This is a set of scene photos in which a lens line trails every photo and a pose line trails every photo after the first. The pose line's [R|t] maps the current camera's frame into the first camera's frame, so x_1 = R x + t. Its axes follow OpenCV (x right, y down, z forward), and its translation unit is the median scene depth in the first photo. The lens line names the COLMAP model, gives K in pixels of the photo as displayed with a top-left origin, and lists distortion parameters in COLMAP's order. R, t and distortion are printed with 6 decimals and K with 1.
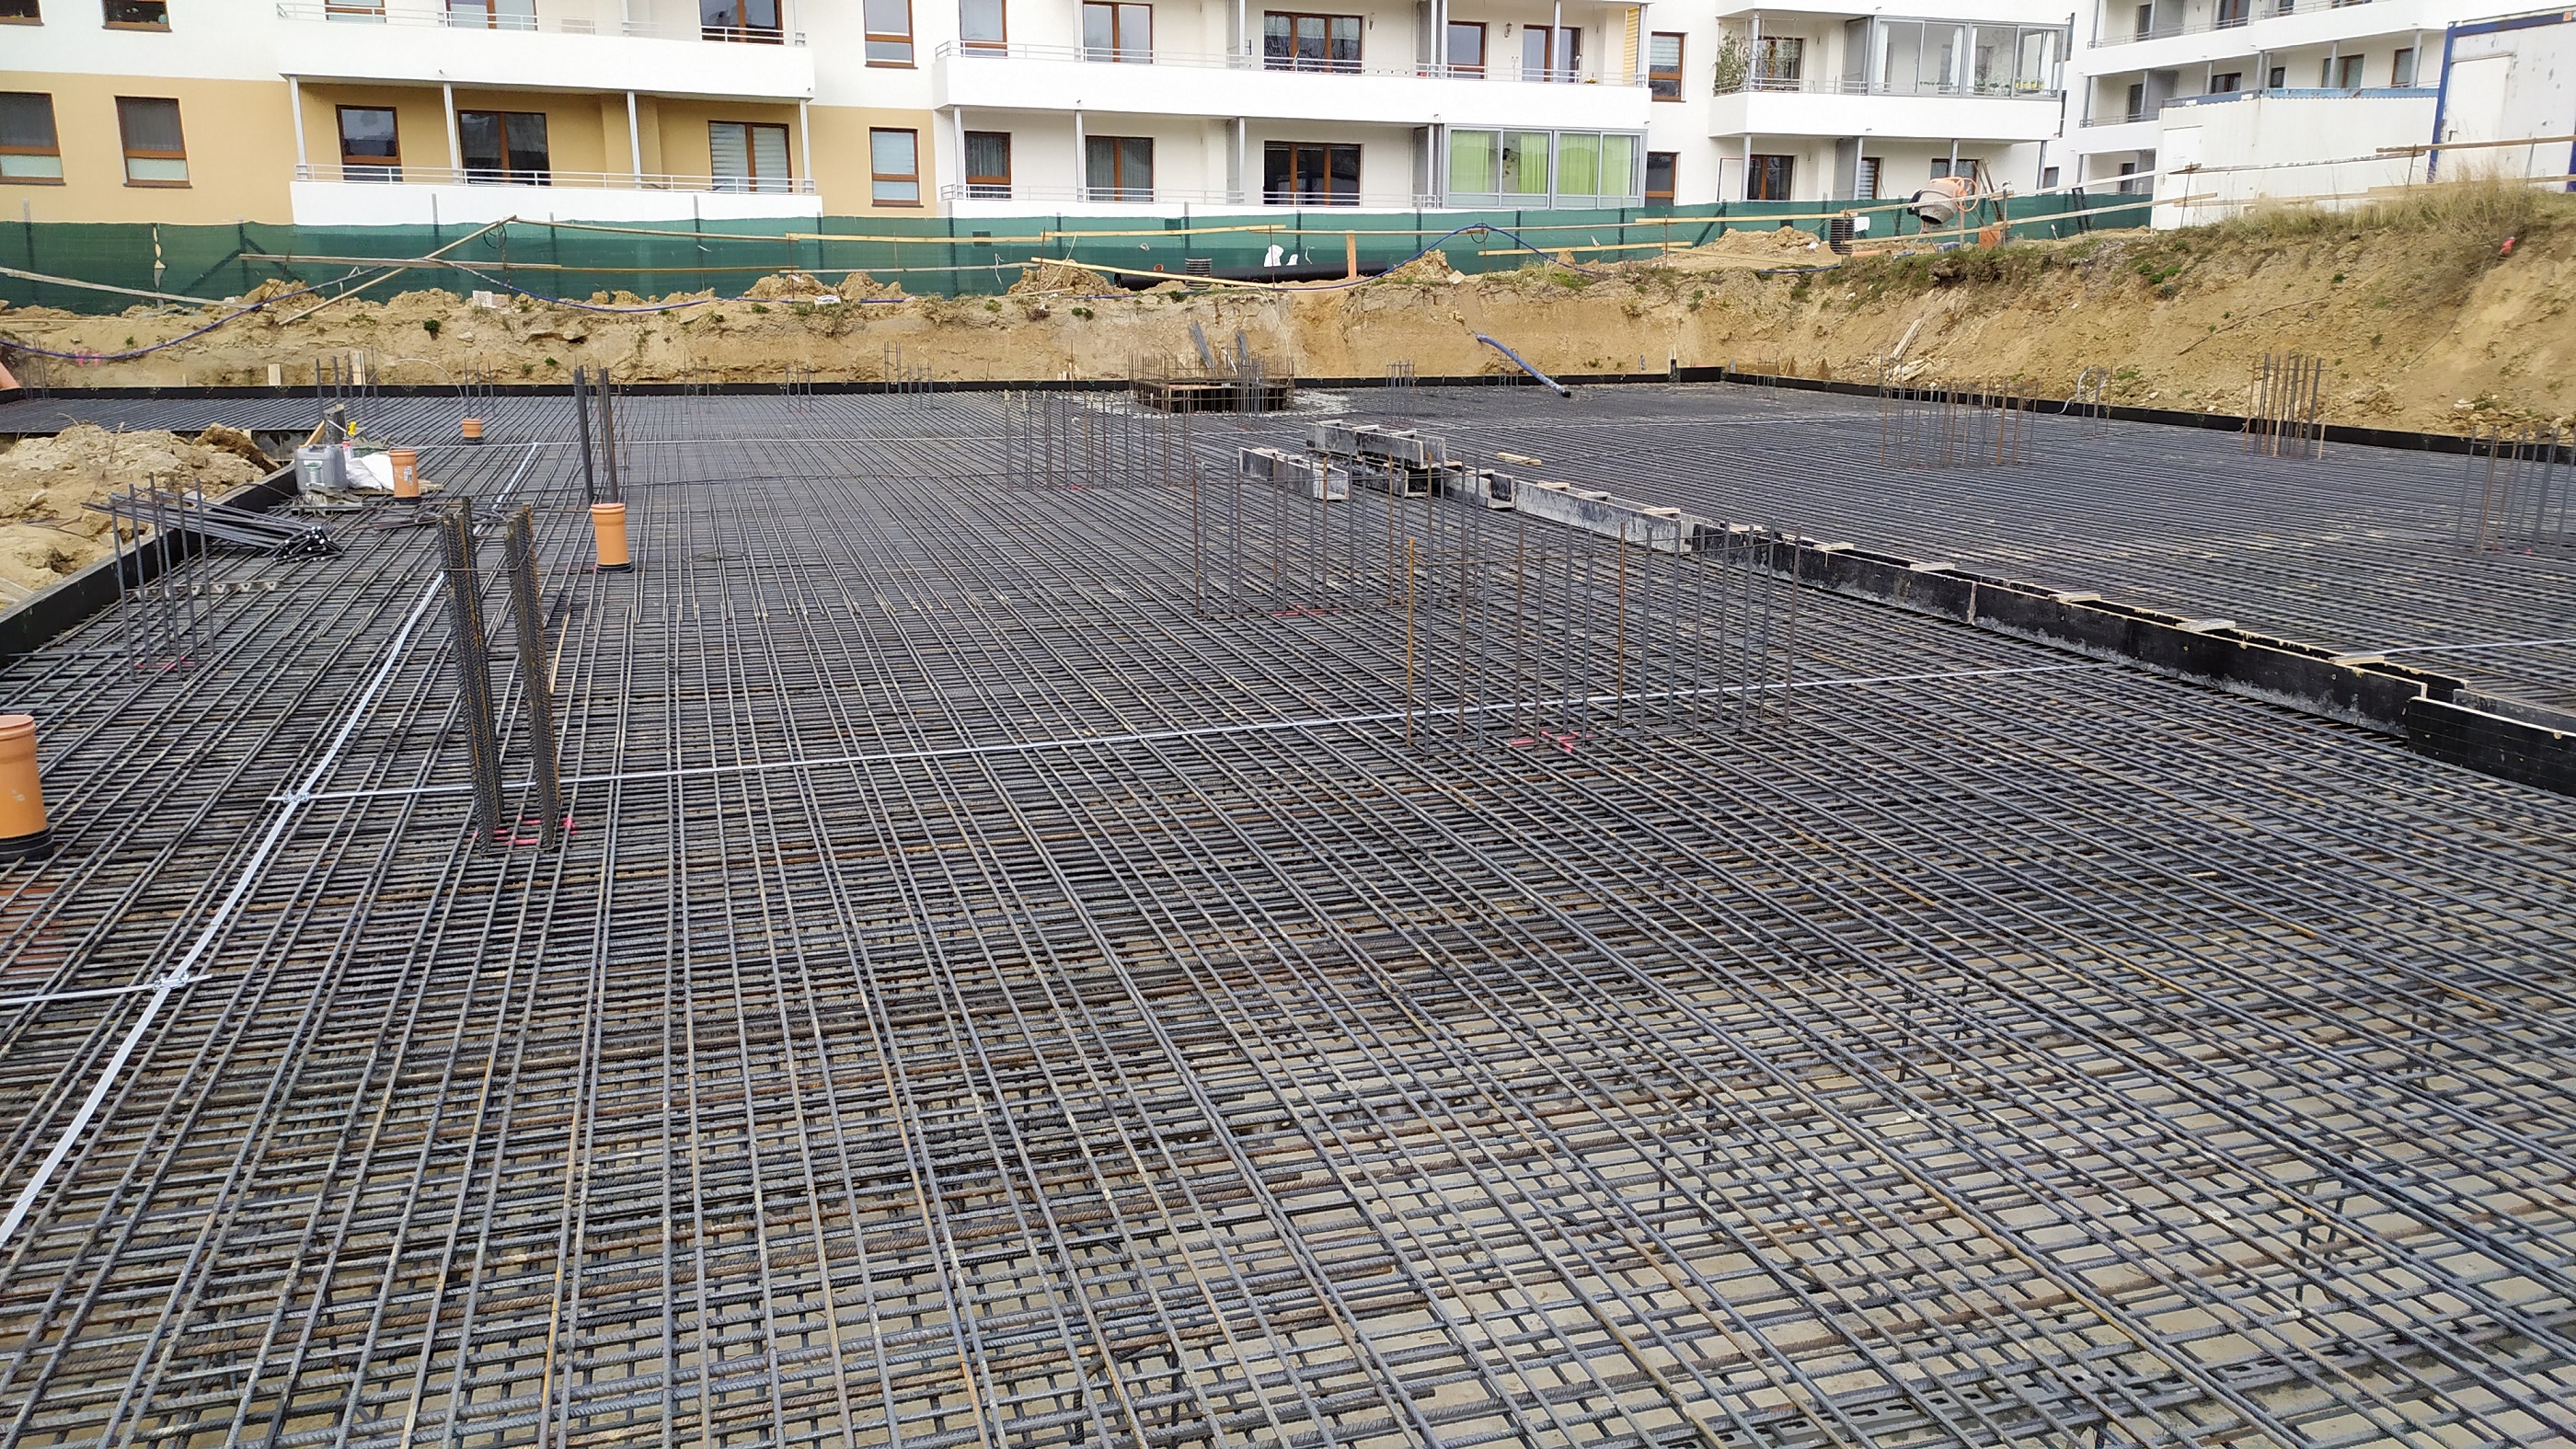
lens RADIAL K [[1912.8, 0, 1284.8], [0, 1912.8, 719.2], [0, 0, 1]] dist [0.044210, -0.034241]
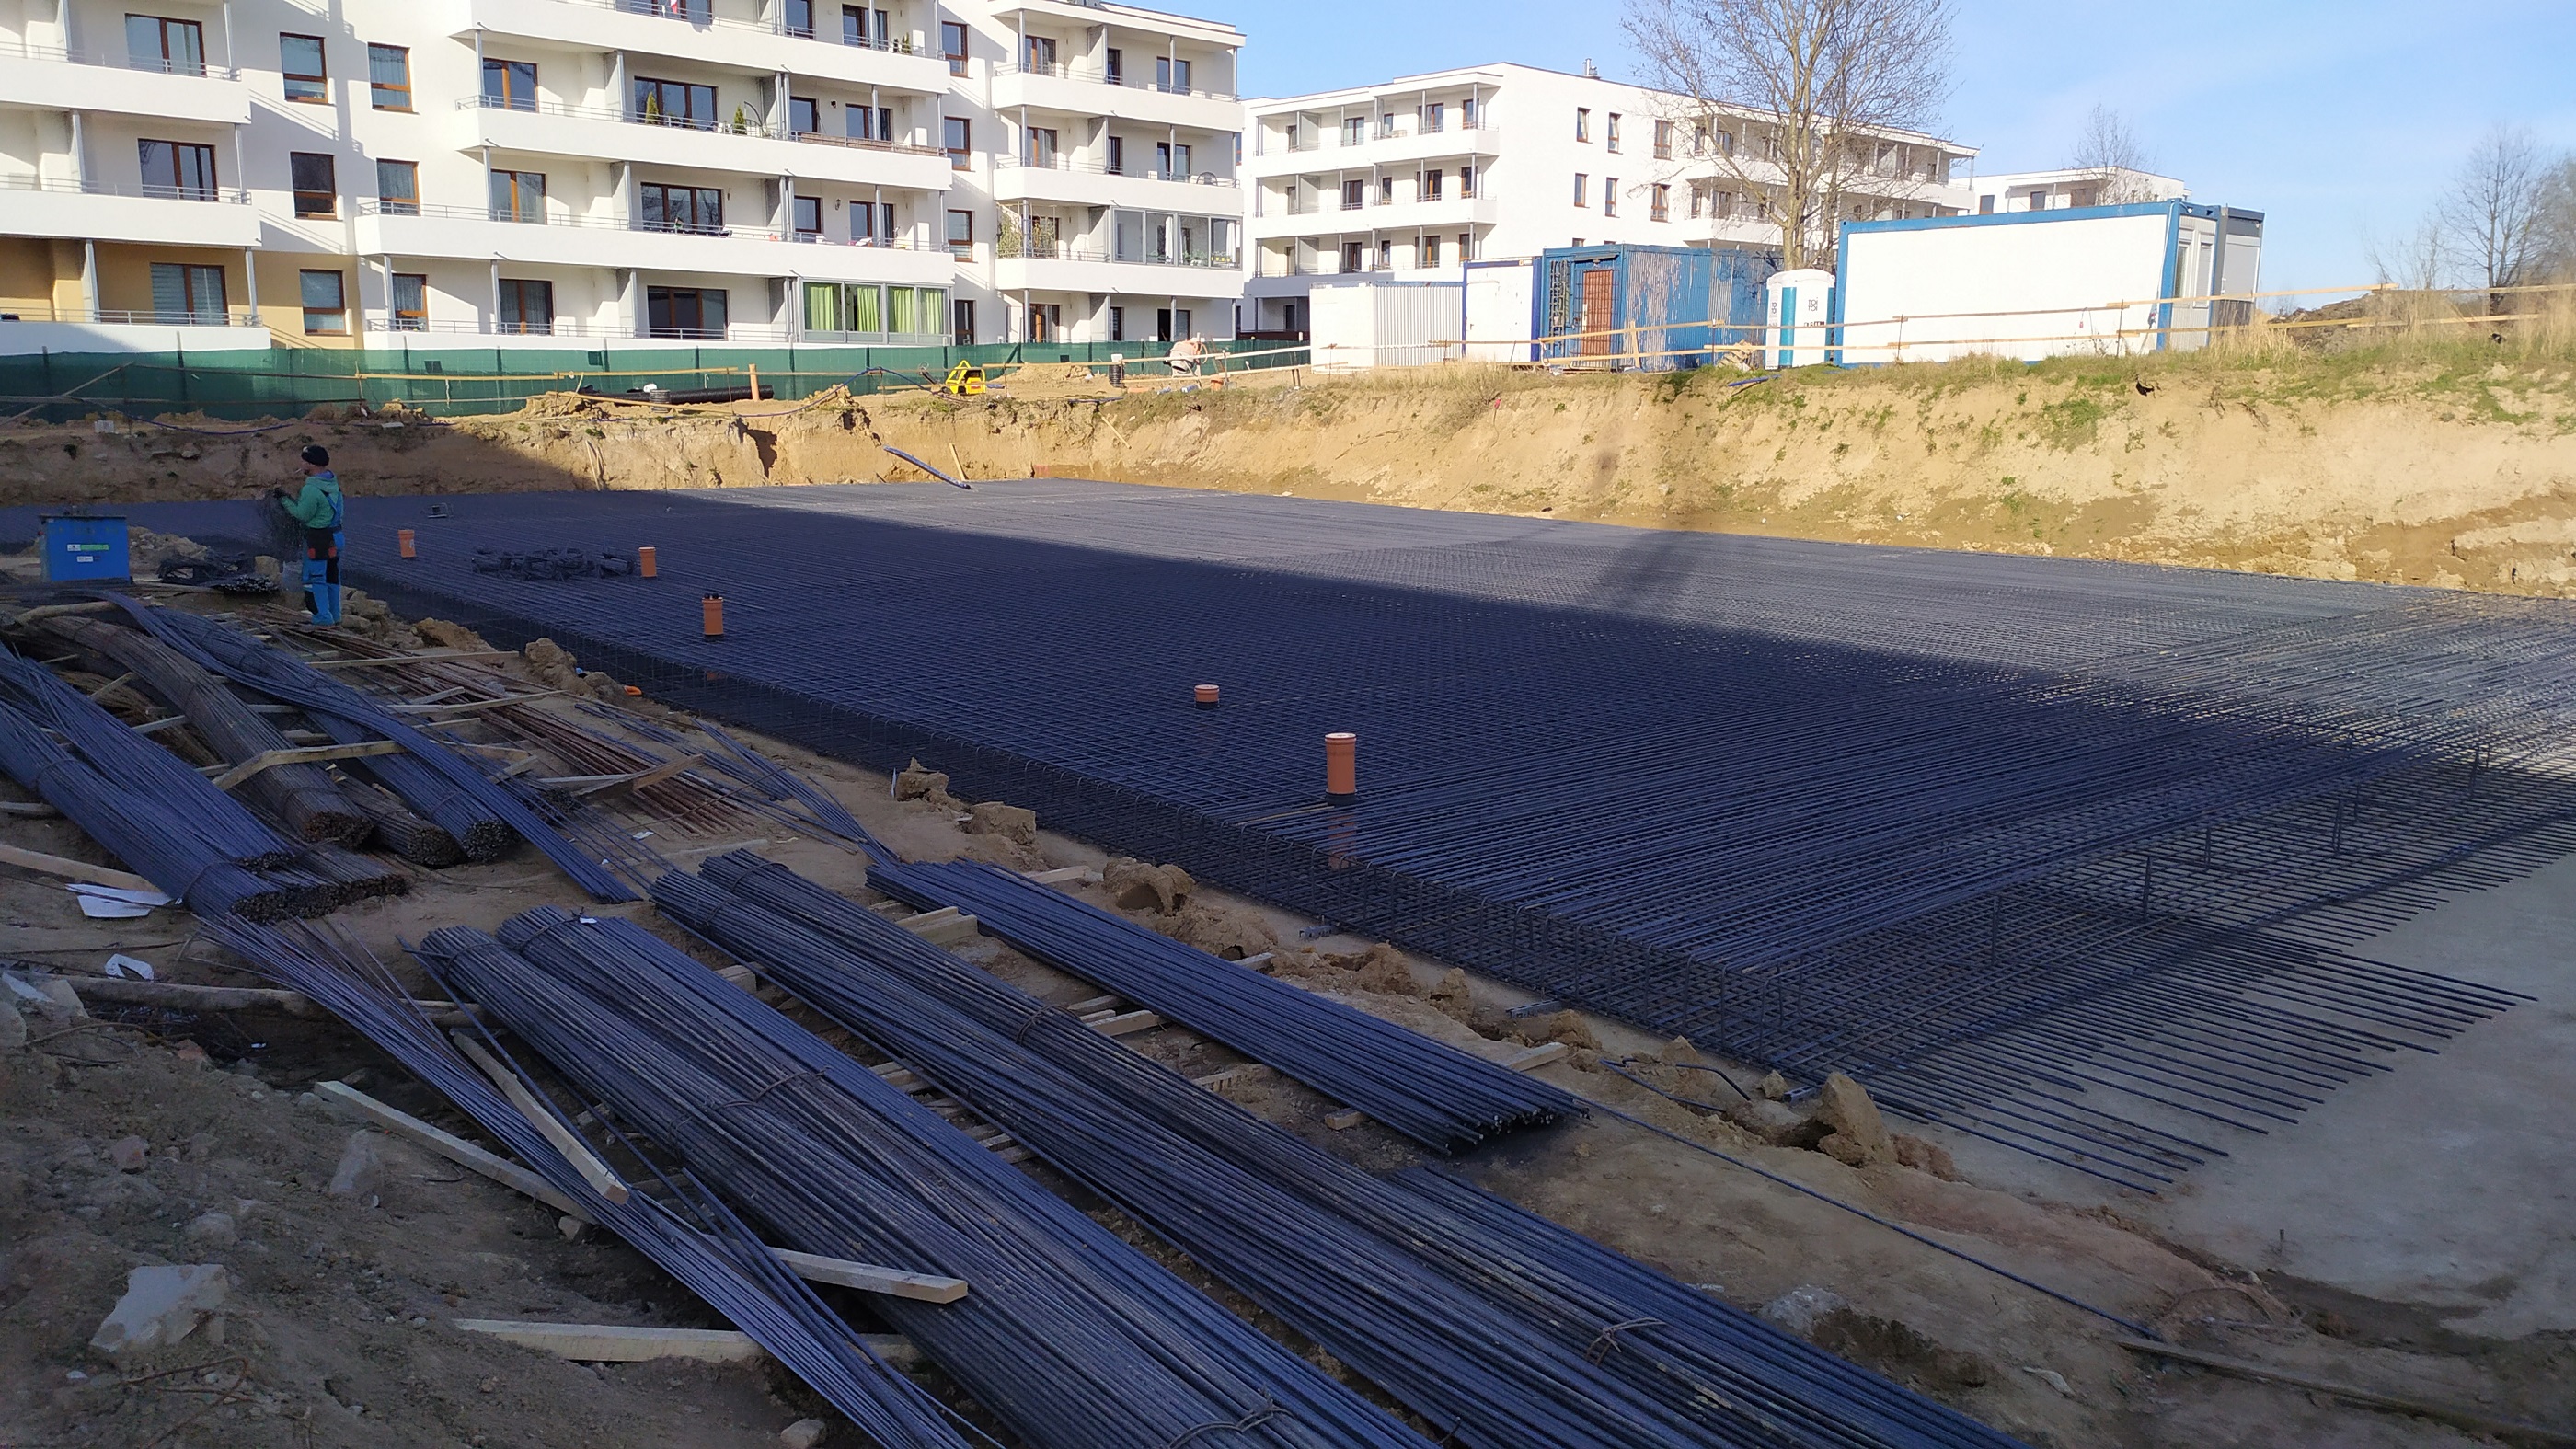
lens RADIAL K [[1912.8, 0, 1289.5], [0, 1912.8, 727.2], [0, 0, 1]] dist [0.044210, -0.034241]
pose [[0.920677, -0.066870, 0.384555, -0.130559], [0.084173, 0.996049, -0.028319, 0.050148], [-0.381142, 0.058442, 0.922668, -0.287384]]
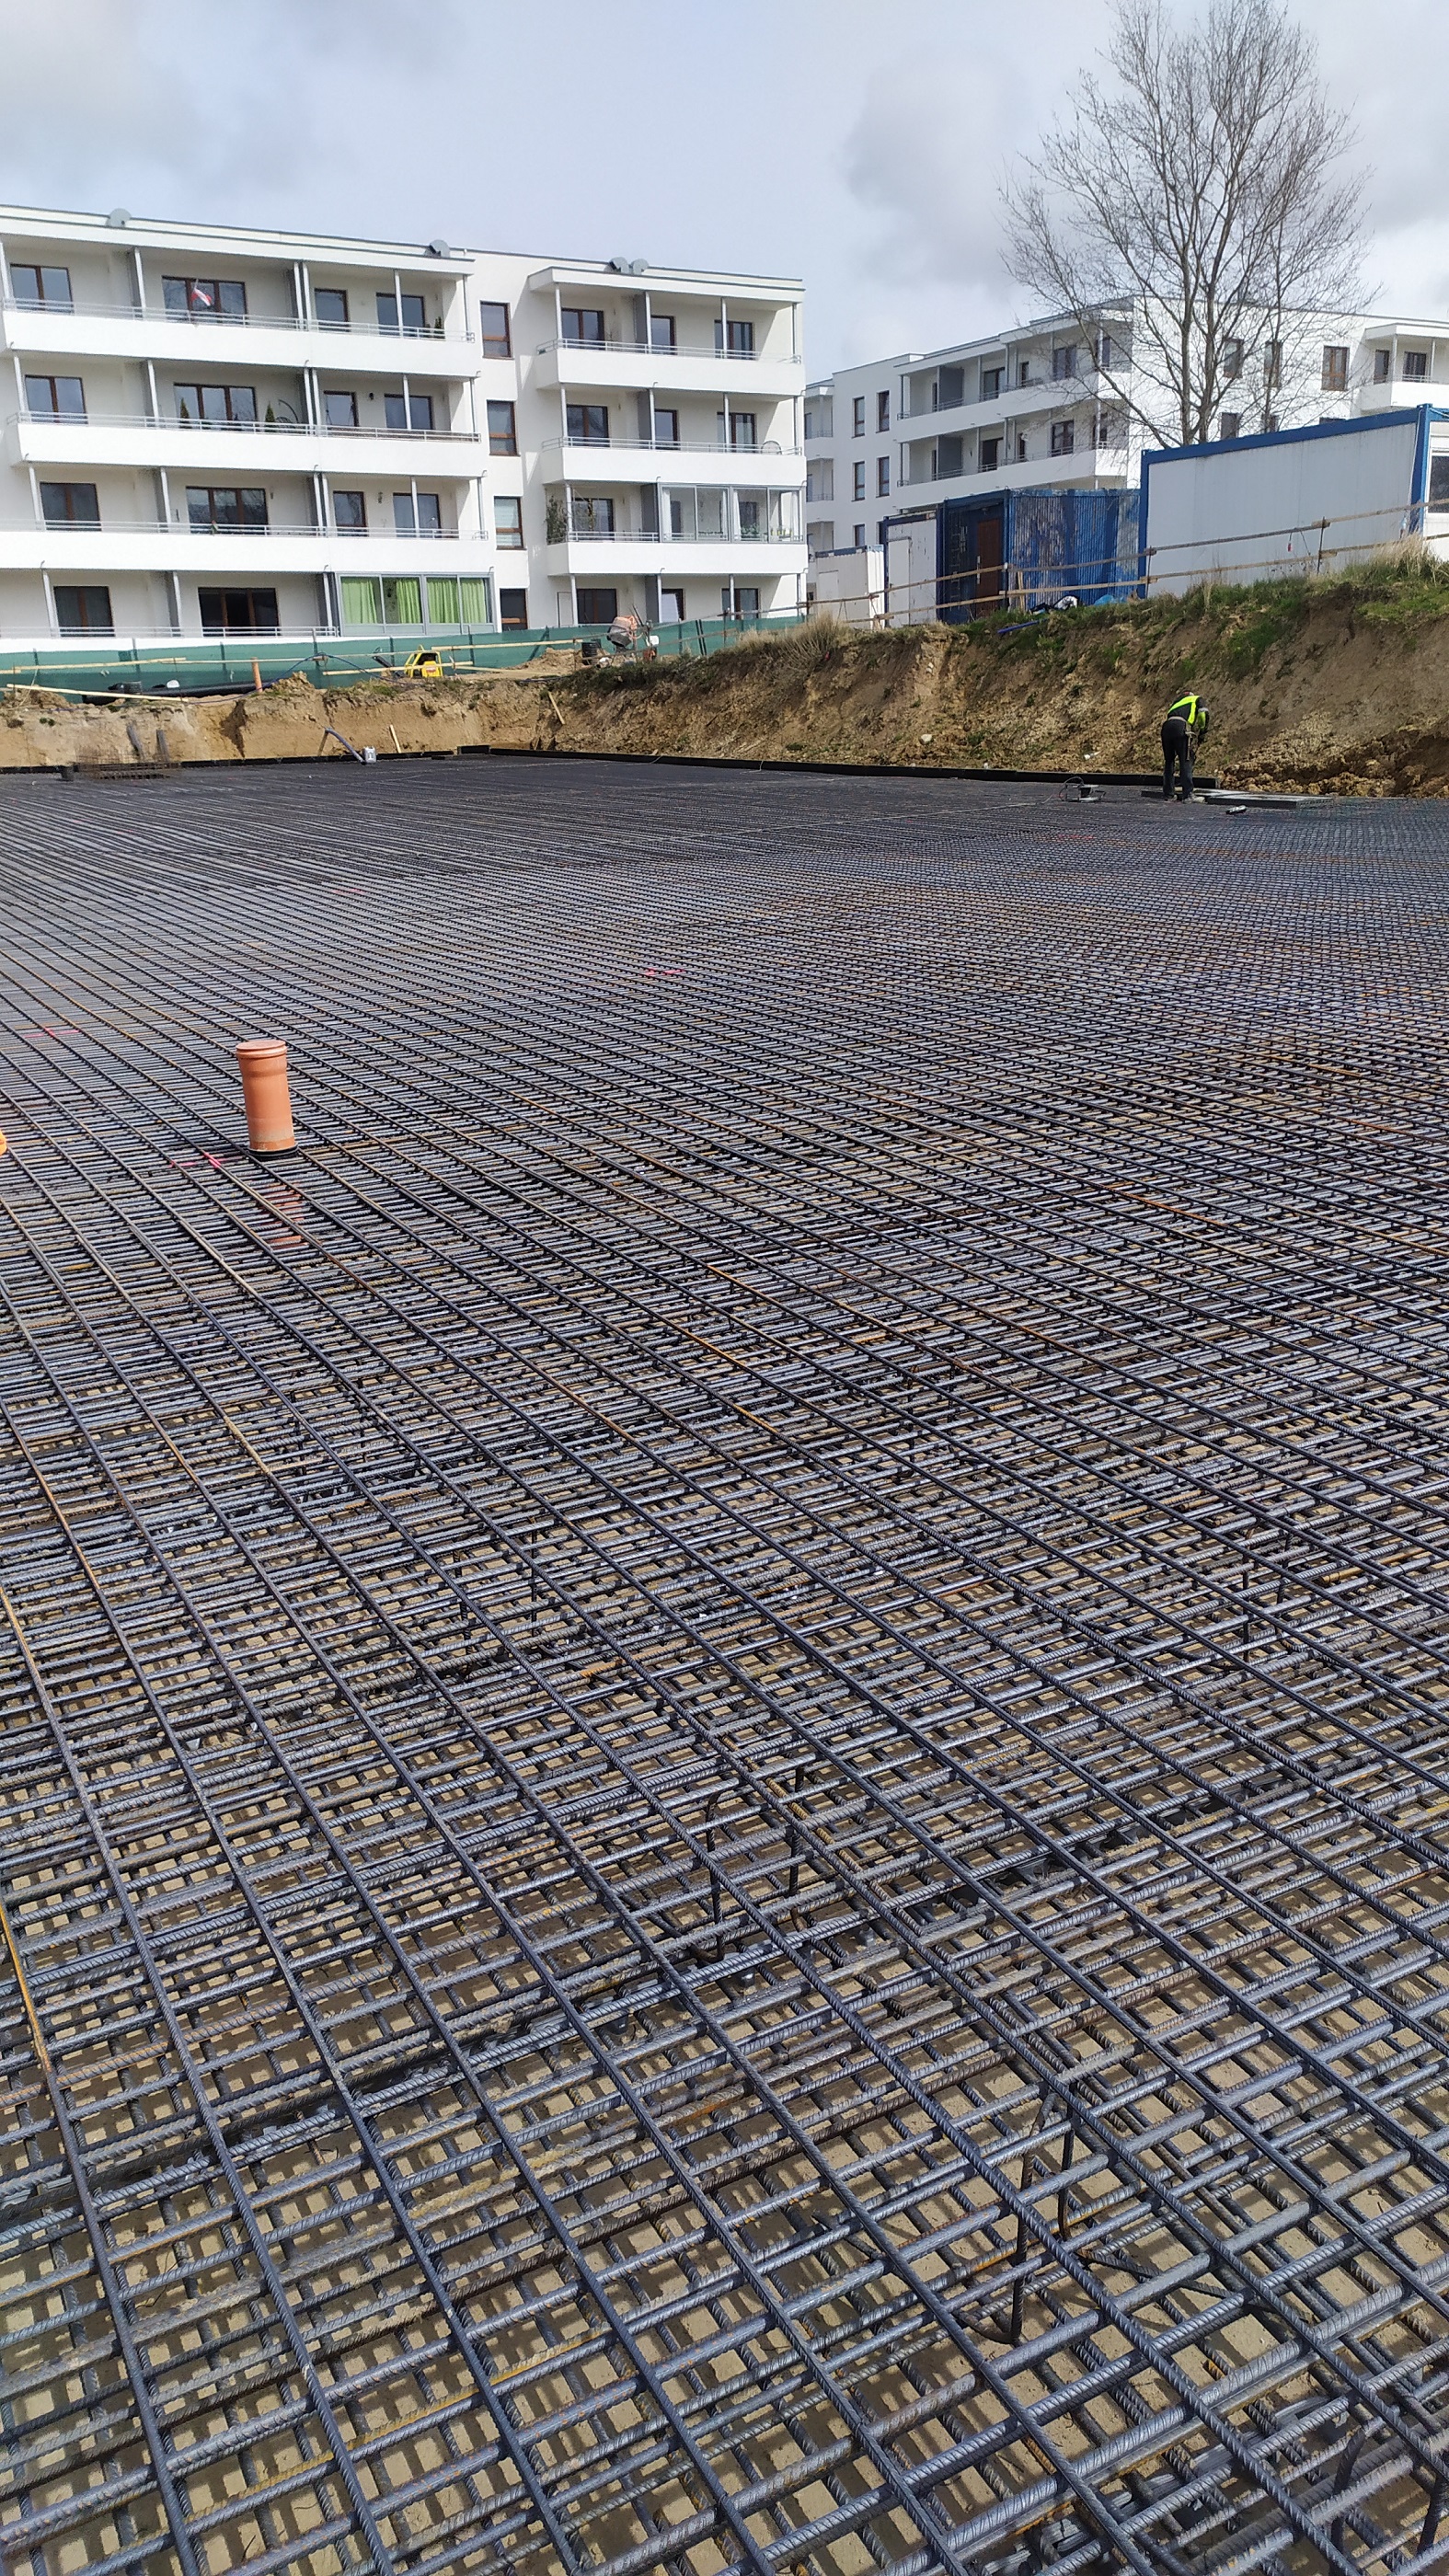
lens RADIAL K [[1912.8, 0, 729.1], [0, 1912.8, 1283.4], [0, 0, 1]] dist [0.044210, -0.034241]
pose [[0.981296, -0.087040, 0.171706, 0.082775], [0.074230, 0.994053, 0.079676, 0.098630], [-0.177620, -0.065440, 0.981921, -0.412170]]
